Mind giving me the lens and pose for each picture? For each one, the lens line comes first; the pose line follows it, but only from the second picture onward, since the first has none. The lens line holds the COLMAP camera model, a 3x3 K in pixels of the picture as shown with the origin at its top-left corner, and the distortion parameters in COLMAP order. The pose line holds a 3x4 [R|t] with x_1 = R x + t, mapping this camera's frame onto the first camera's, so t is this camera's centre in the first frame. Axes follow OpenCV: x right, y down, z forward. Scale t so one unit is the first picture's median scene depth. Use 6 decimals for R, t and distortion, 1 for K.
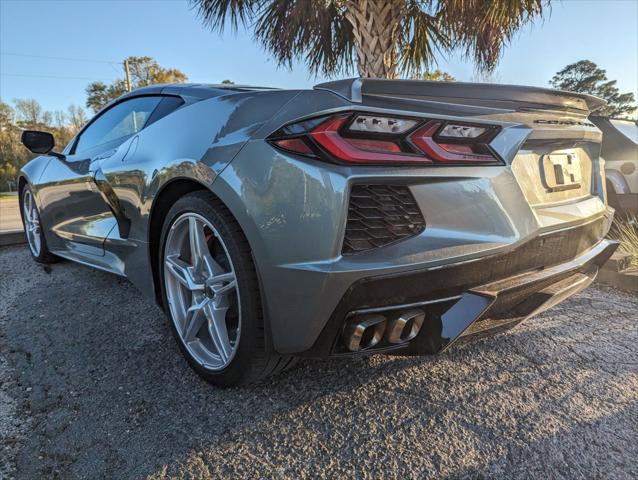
lens RADIAL K [[446.6, 0, 323.0], [0, 446.6, 237.5], [0, 0, 1]] dist [0.040494, -0.041553]
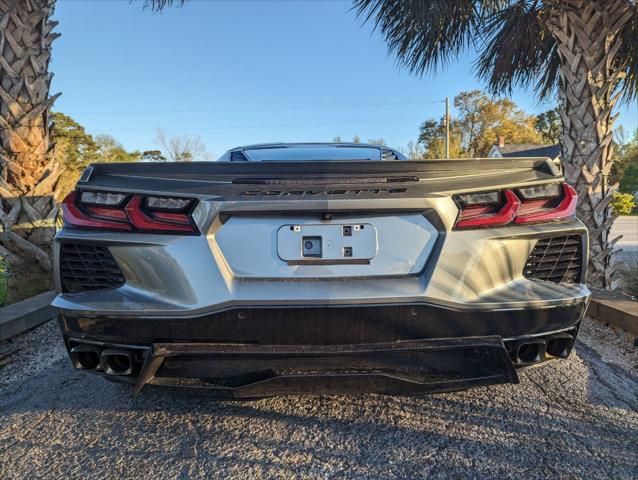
lens RADIAL K [[448.6, 0, 314.8], [0, 448.6, 243.5], [0, 0, 1]] dist [0.042583, -0.038376]
pose [[0.759019, 0.083336, -0.645713, 1.074537], [-0.116274, 0.993181, -0.008497, -0.135192], [0.640601, 0.081529, 0.763533, 0.300178]]
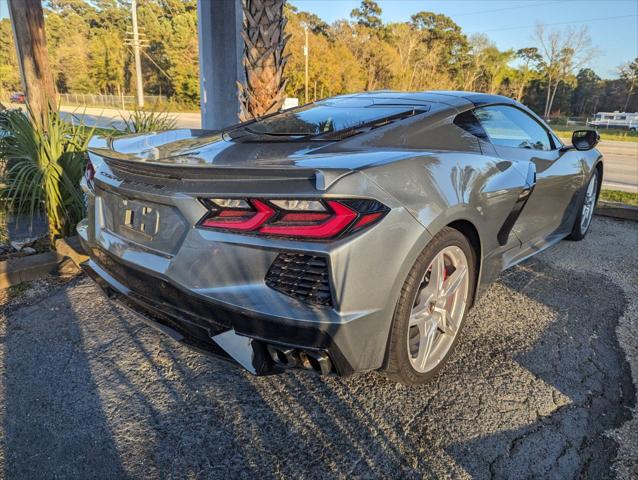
lens RADIAL K [[446.3, 0, 324.2], [0, 446.3, 240.4], [0, 0, 1]] dist [0.041502, -0.041331]
pose [[0.121719, 0.325098, -0.937814, 1.699314], [-0.187039, 0.935425, 0.299994, -0.535789], [0.974783, 0.138893, 0.174665, 1.279653]]
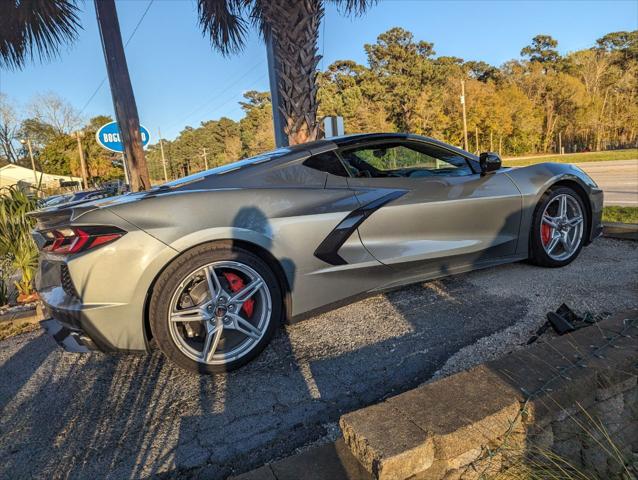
lens RADIAL K [[448.3, 0, 318.8], [0, 448.3, 236.9], [0, 0, 1]] dist [0.041767, -0.042318]
pose [[-0.256670, 0.208933, -0.943646, 1.965143], [-0.043246, 0.972894, 0.227172, -0.669802], [0.965531, 0.099117, -0.240677, 2.518407]]
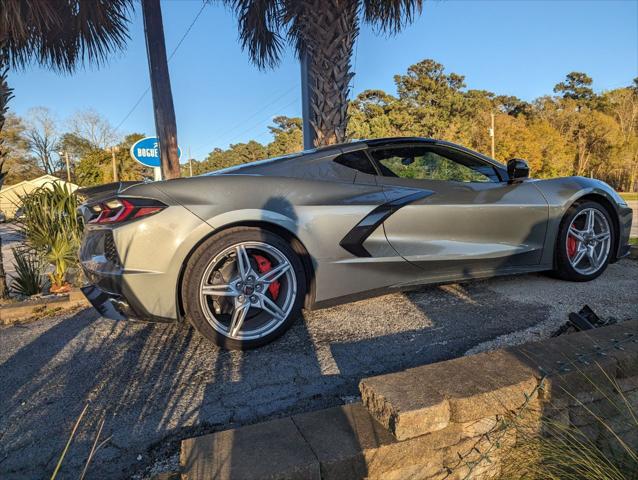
lens RADIAL K [[448.6, 0, 314.8], [0, 448.6, 243.5], [0, 0, 1]] dist [0.042583, -0.038376]
pose [[-0.318037, 0.151426, -0.935907, 2.063644], [-0.089465, 0.977964, 0.188632, -0.541928], [0.943848, 0.143723, -0.297482, 2.530738]]
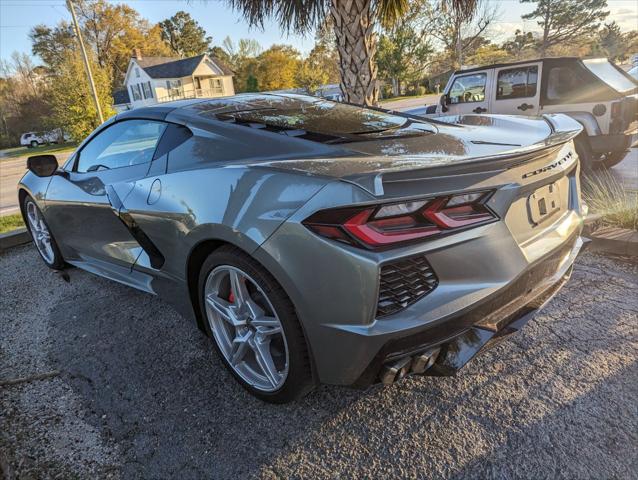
lens RADIAL K [[446.3, 0, 324.2], [0, 446.3, 240.4], [0, 0, 1]] dist [0.041502, -0.041331]
pose [[0.995078, -0.090111, 0.041221, -0.095731], [0.082893, 0.984900, 0.151991, -0.271029], [-0.054295, -0.147826, 0.987522, -0.137223]]
